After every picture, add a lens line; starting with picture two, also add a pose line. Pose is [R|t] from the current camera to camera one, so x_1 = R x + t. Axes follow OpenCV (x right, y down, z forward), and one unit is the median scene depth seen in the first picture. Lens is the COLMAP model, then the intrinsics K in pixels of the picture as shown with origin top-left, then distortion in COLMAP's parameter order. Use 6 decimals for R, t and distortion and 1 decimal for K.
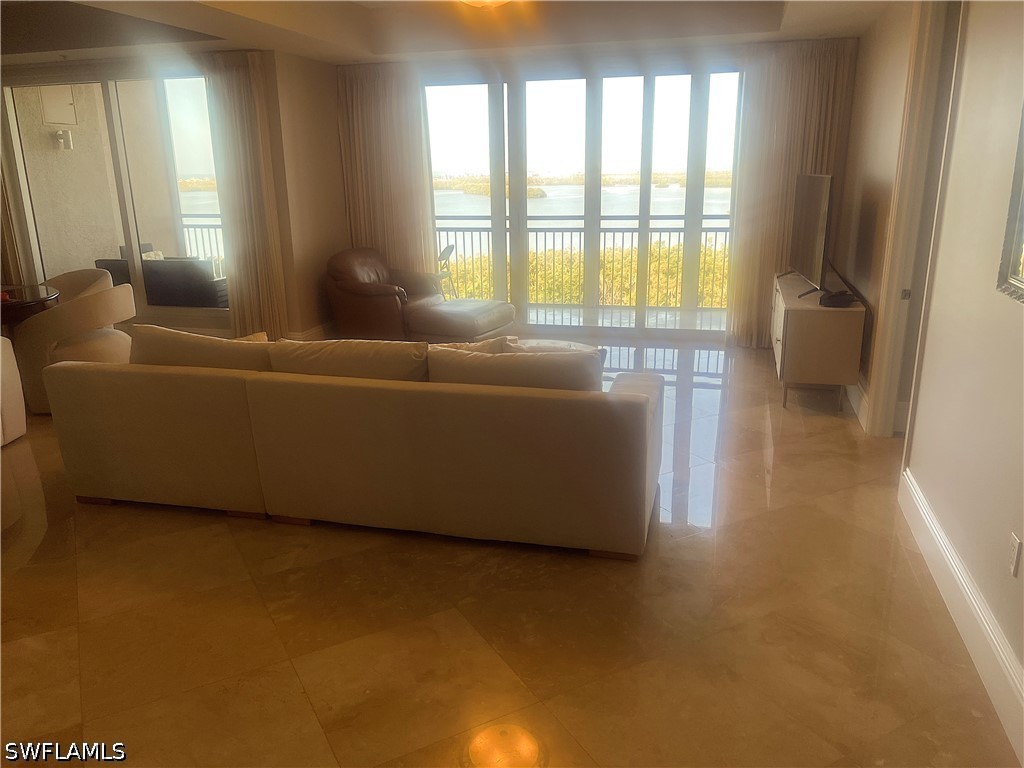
lens RADIAL K [[758.7, 0, 513.8], [0, 758.7, 353.8], [0, 0, 1]] dist [0.041560, 0.001228]
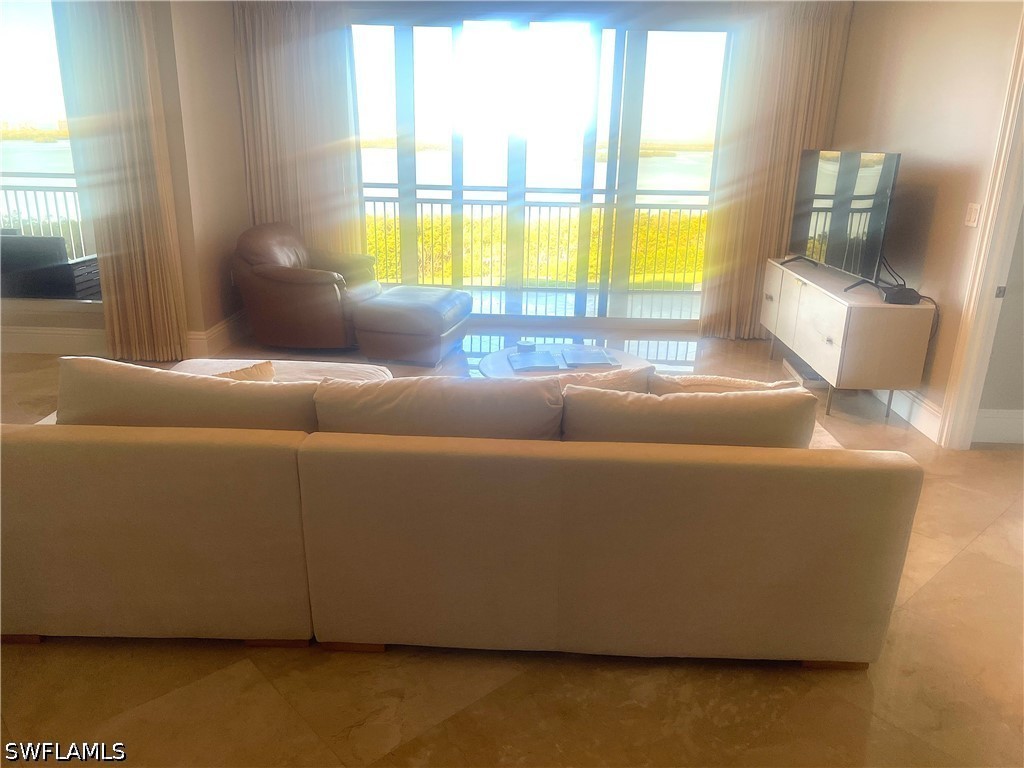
lens RADIAL K [[762.2, 0, 512.0], [0, 762.2, 384.0], [0, 0, 1]] dist [0.000754, -0.000494]
pose [[0.974128, -0.034076, 0.223411, -0.156587], [0.016430, 0.996629, 0.080376, -0.033790], [-0.225397, -0.074626, 0.971405, 0.174929]]
